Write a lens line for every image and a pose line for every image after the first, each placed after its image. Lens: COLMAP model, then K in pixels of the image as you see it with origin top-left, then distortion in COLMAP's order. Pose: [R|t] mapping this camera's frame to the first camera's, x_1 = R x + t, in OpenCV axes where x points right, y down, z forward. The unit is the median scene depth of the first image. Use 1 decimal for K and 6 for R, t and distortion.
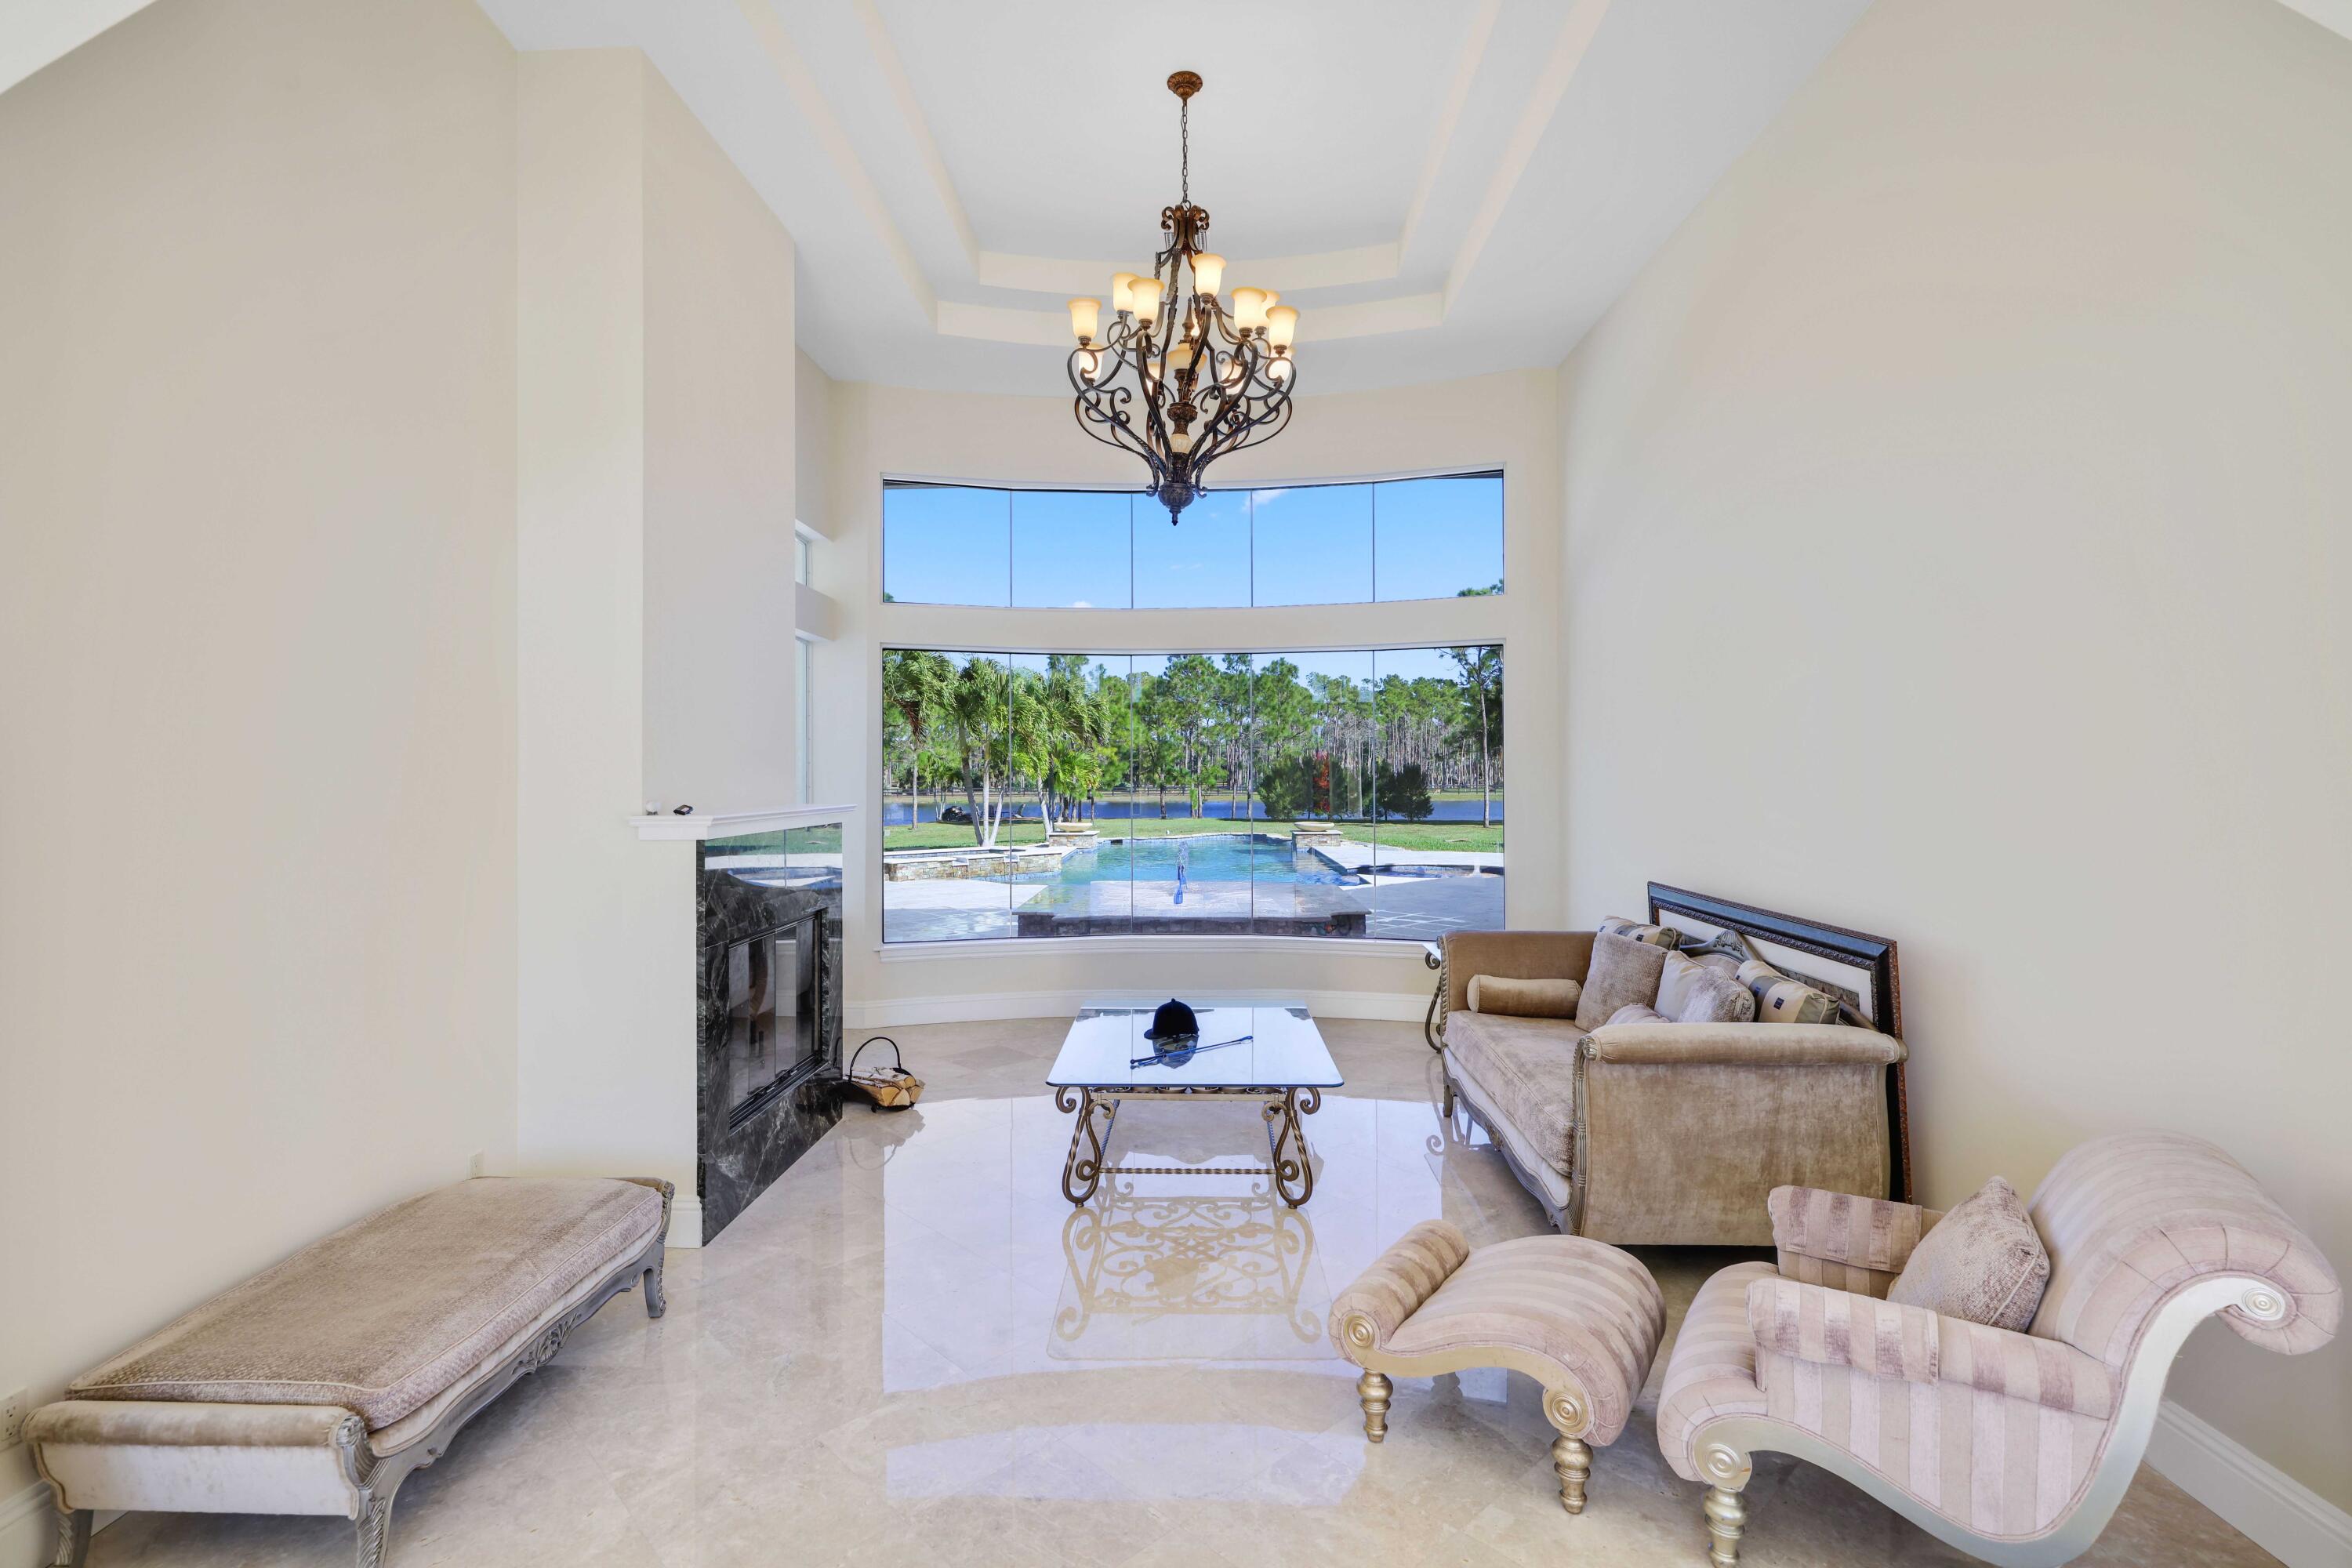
lens RADIAL K [[1130.9, 0, 1225.1], [0, 1130.9, 769.8], [0, 0, 1]] dist [-0.001958, 0.000195]
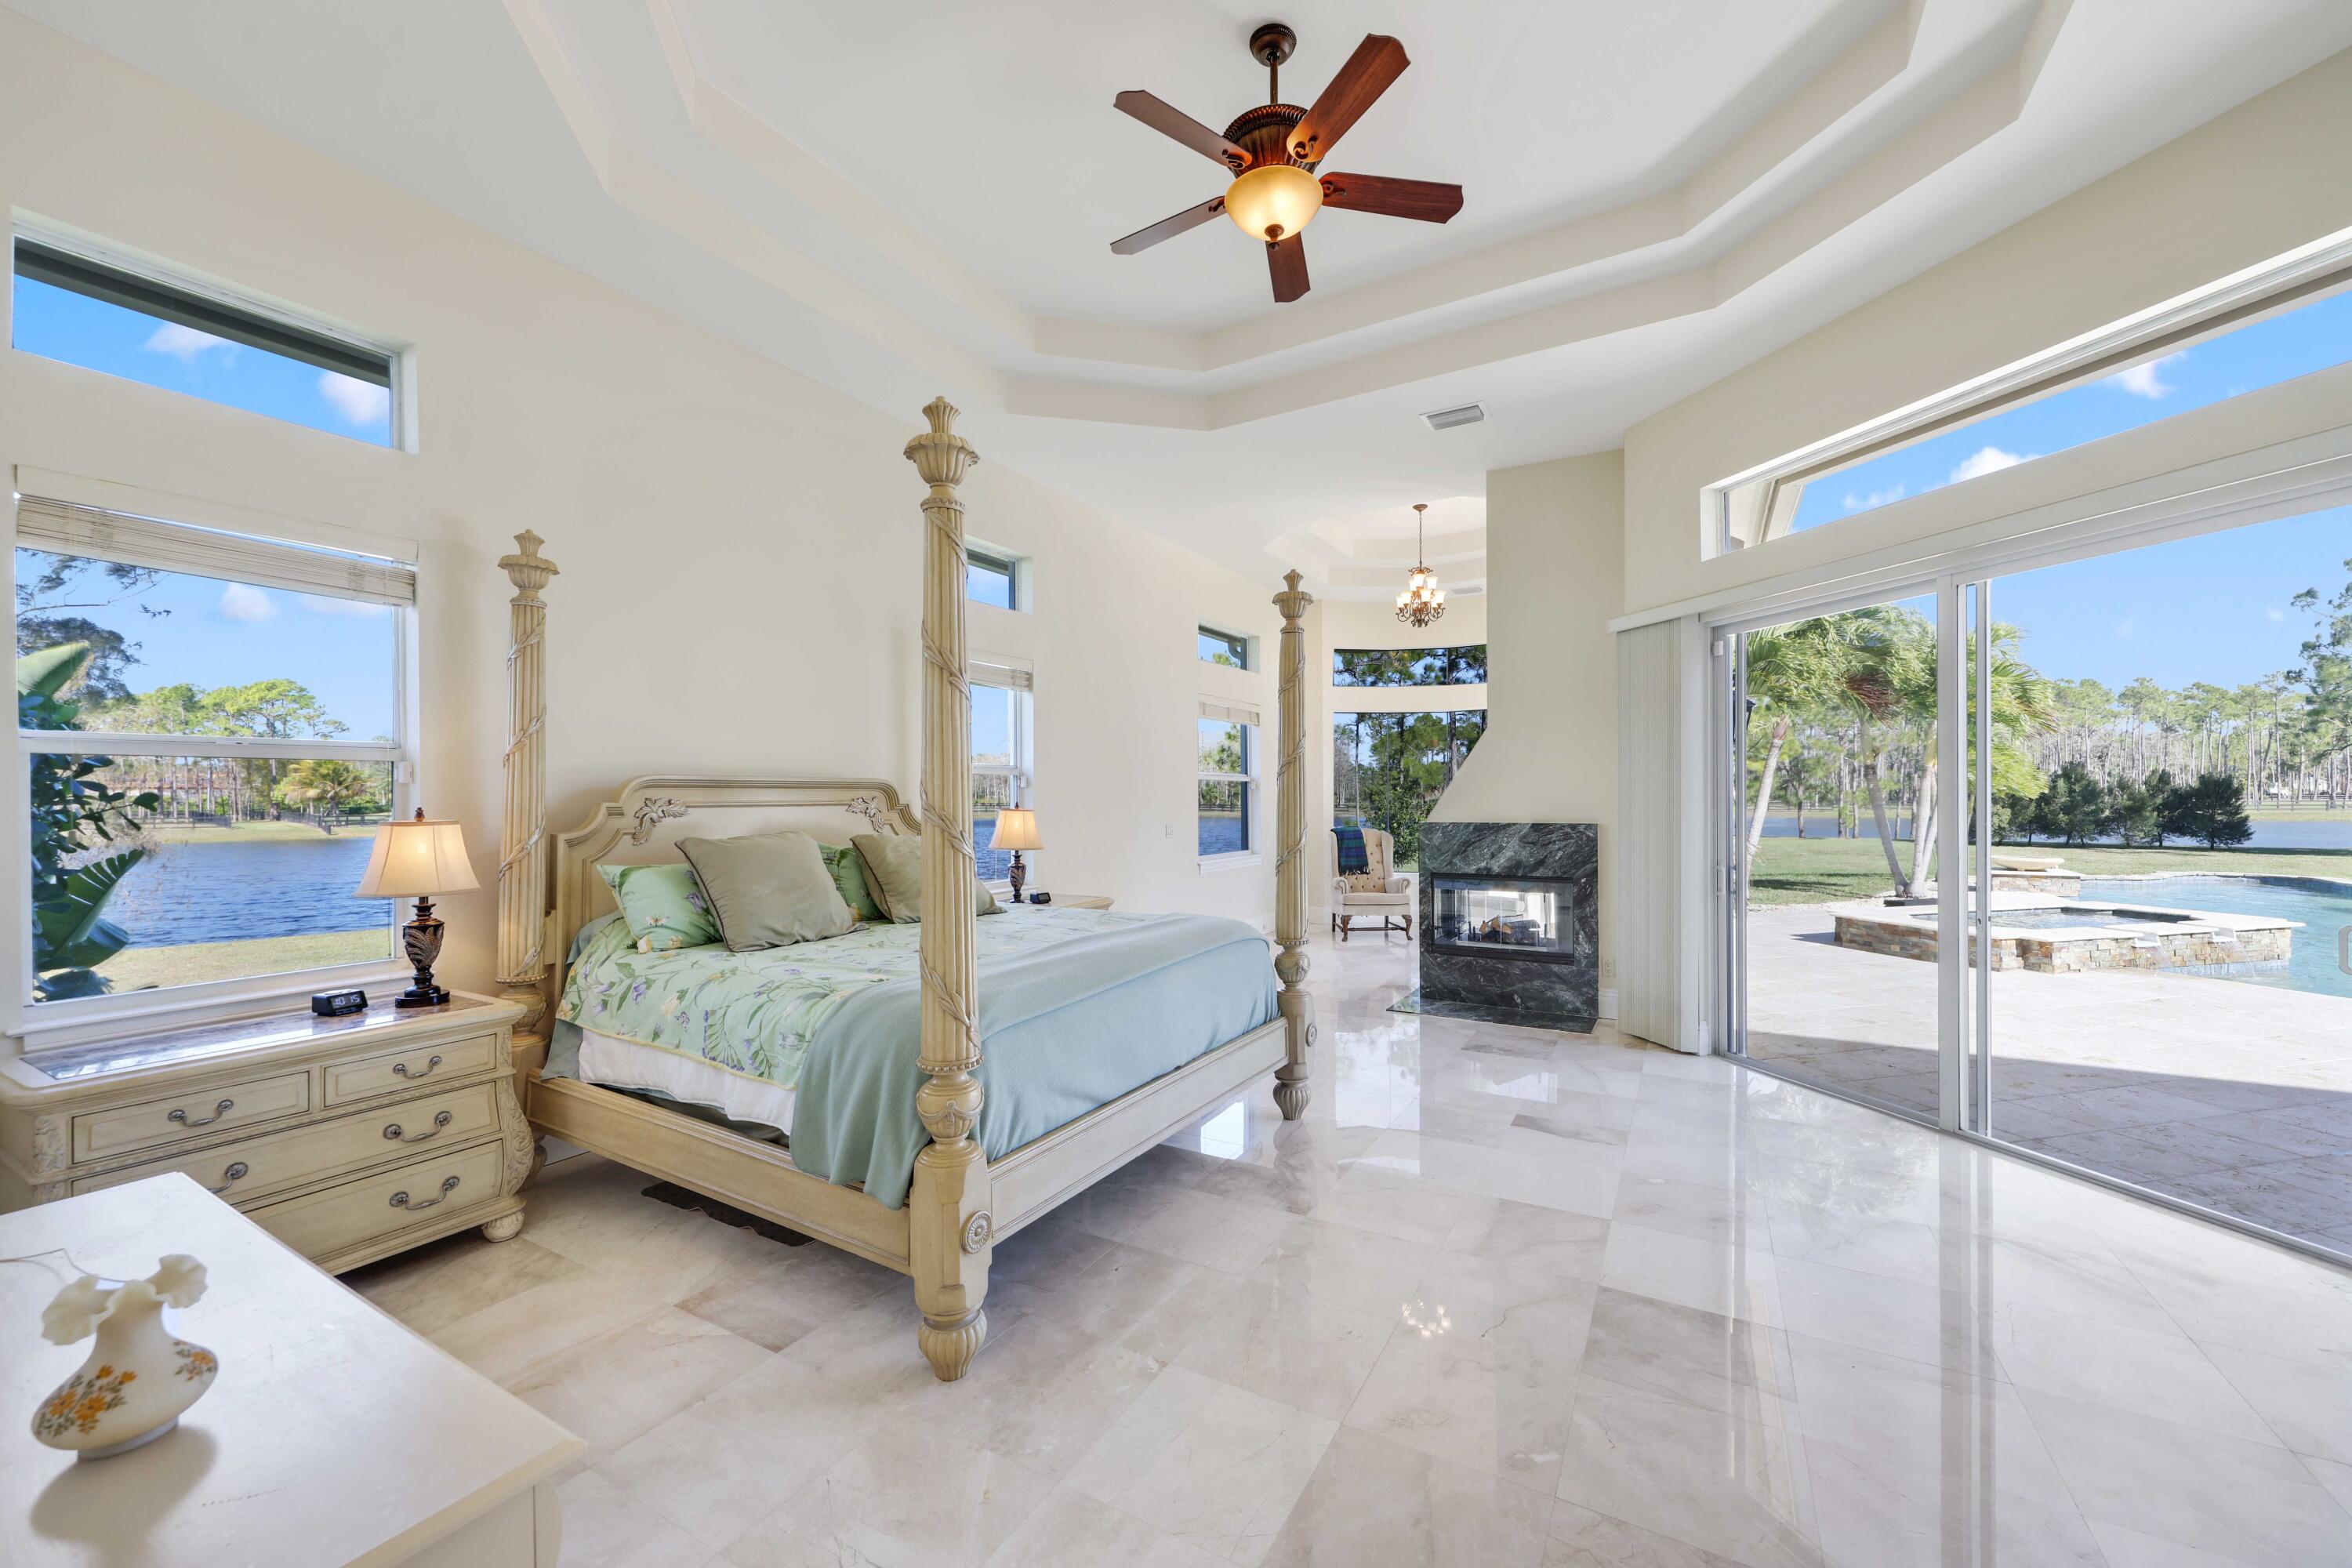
lens RADIAL K [[876.4, 0, 1190.0], [0, 876.4, 790.7], [0, 0, 1]] dist [-0.002700, -0.000199]
pose [[0.865058, -0.008190, -0.501605, -0.152908], [0.008841, 0.999960, -0.001080, 0.001068], [0.501594, -0.003501, 0.865096, 0.137507]]
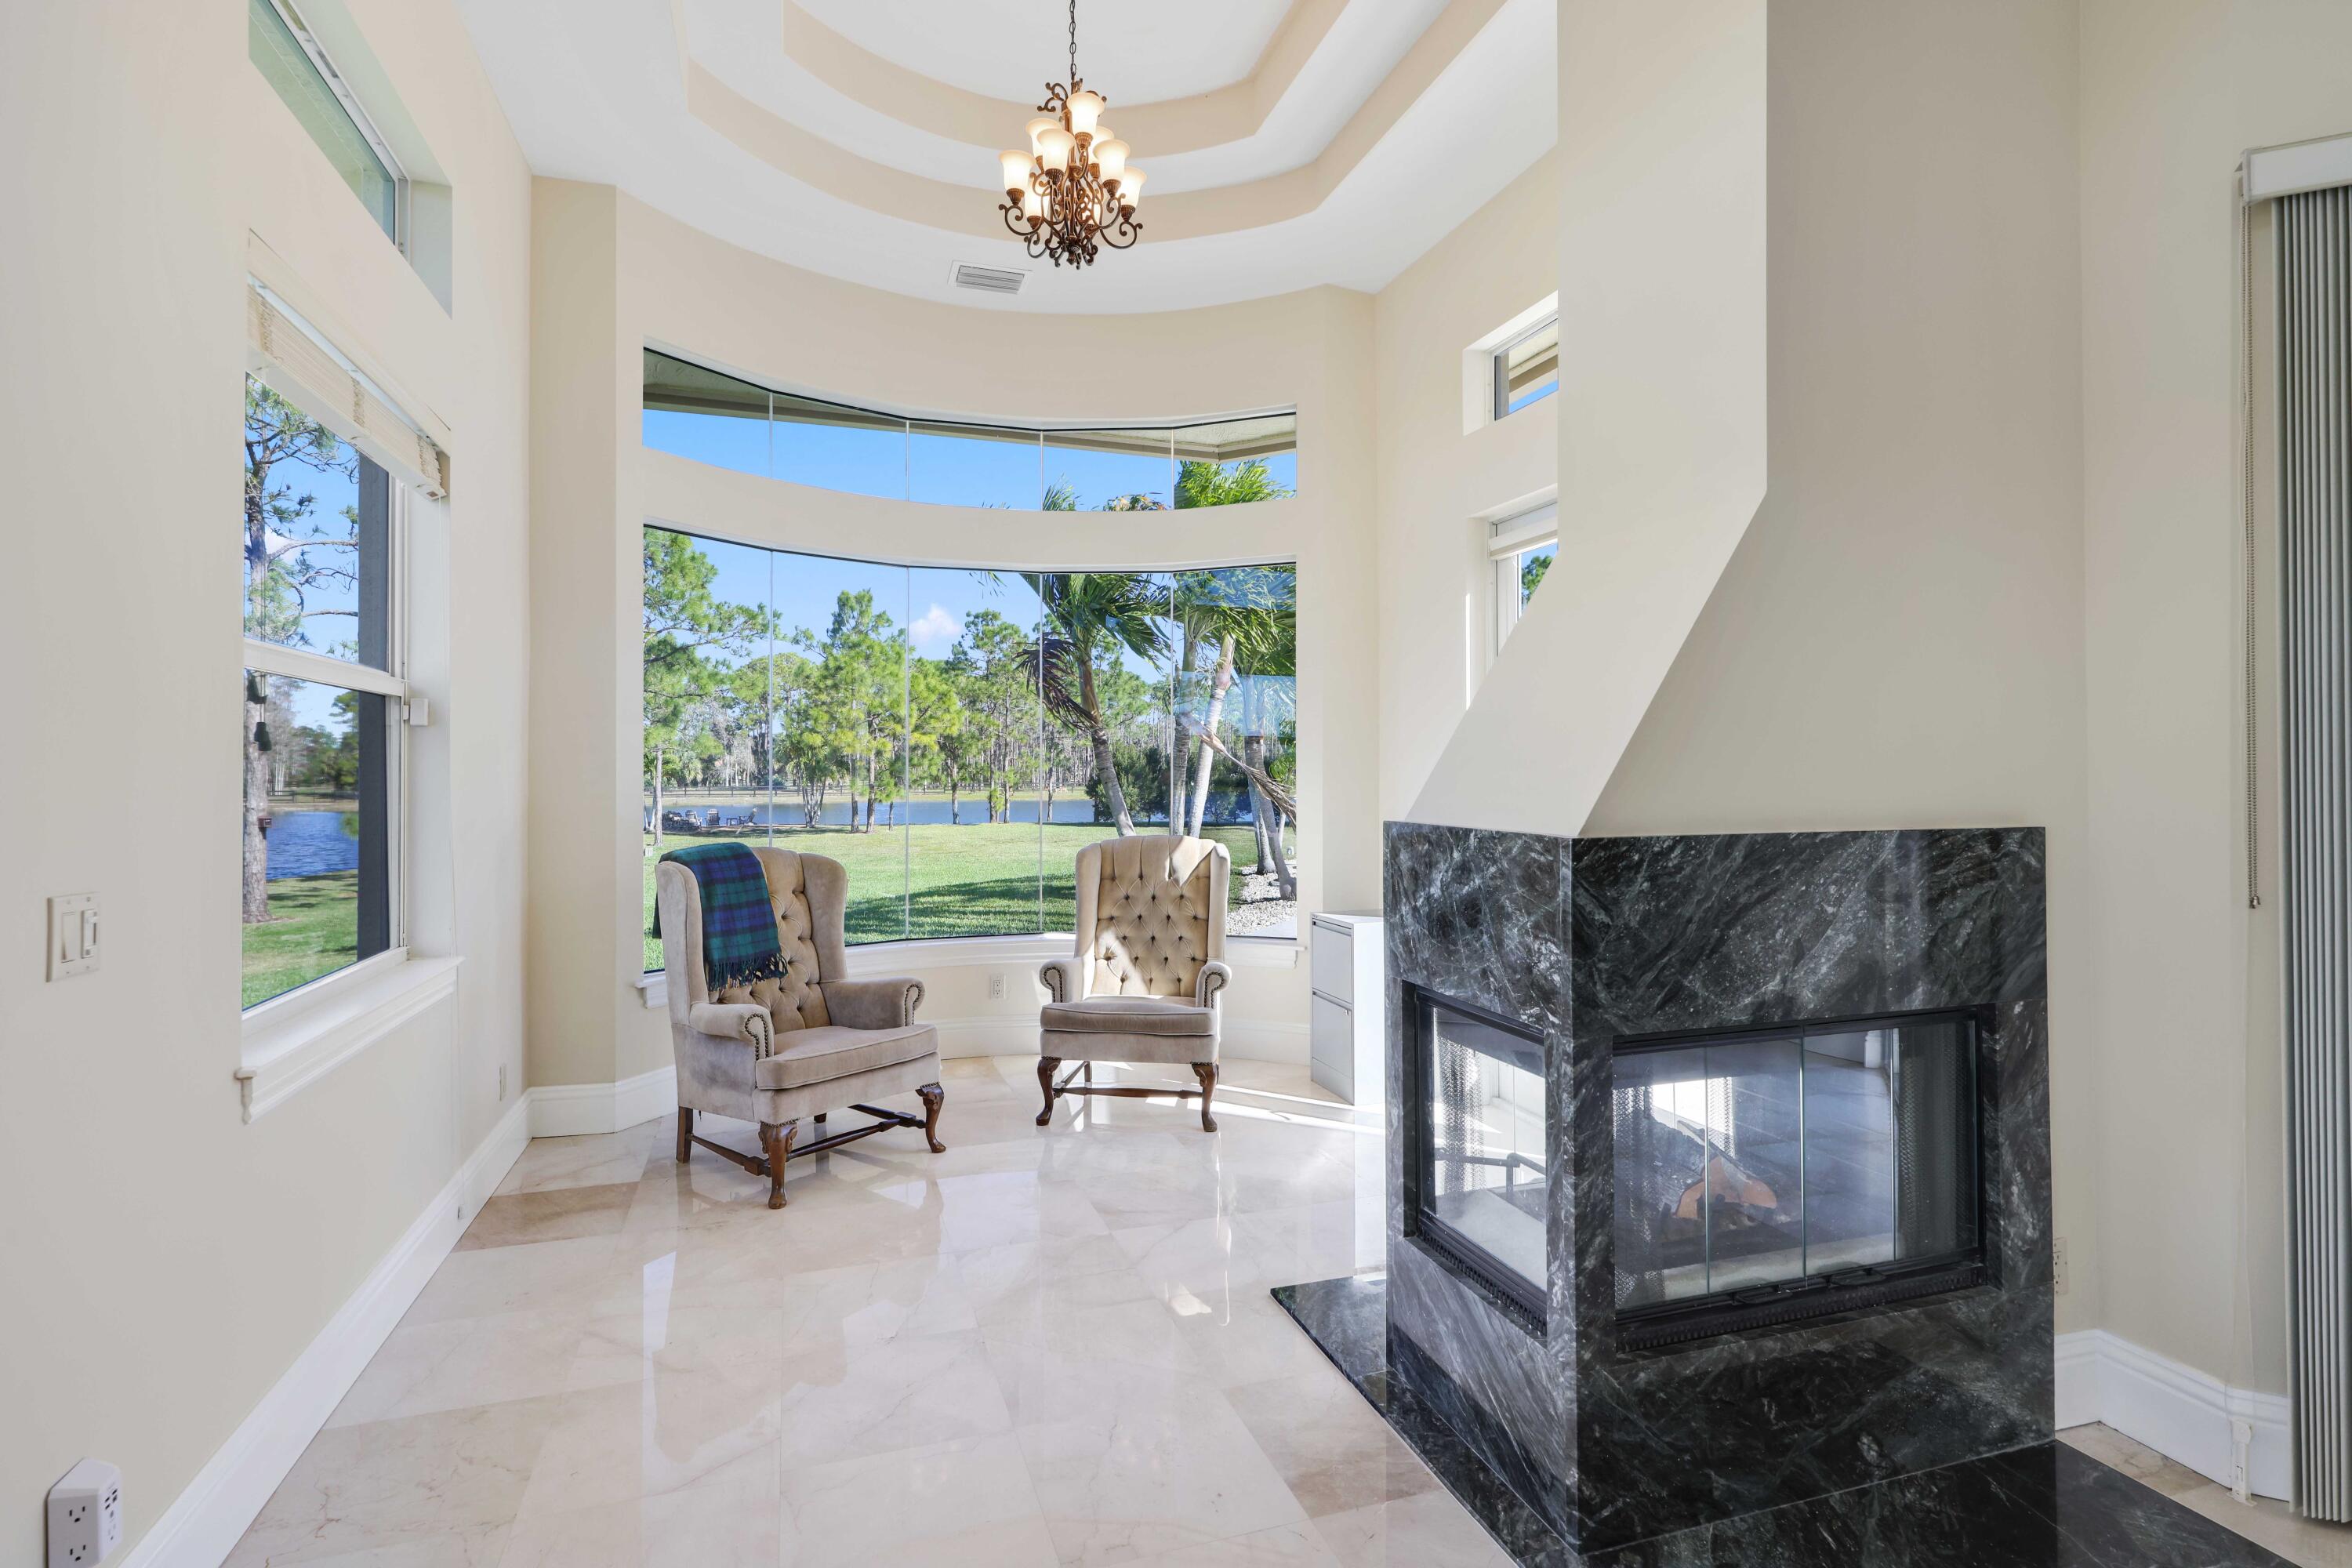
lens RADIAL K [[1130.9, 0, 1167.9], [0, 1130.9, 766.5], [0, 0, 1]] dist [-0.001958, 0.000195]
pose [[0.952136, -0.002256, 0.305666, -0.214704], [0.002189, 0.999997, 0.000565, 0.003143], [-0.305666, 0.000131, 0.952139, 0.231109]]
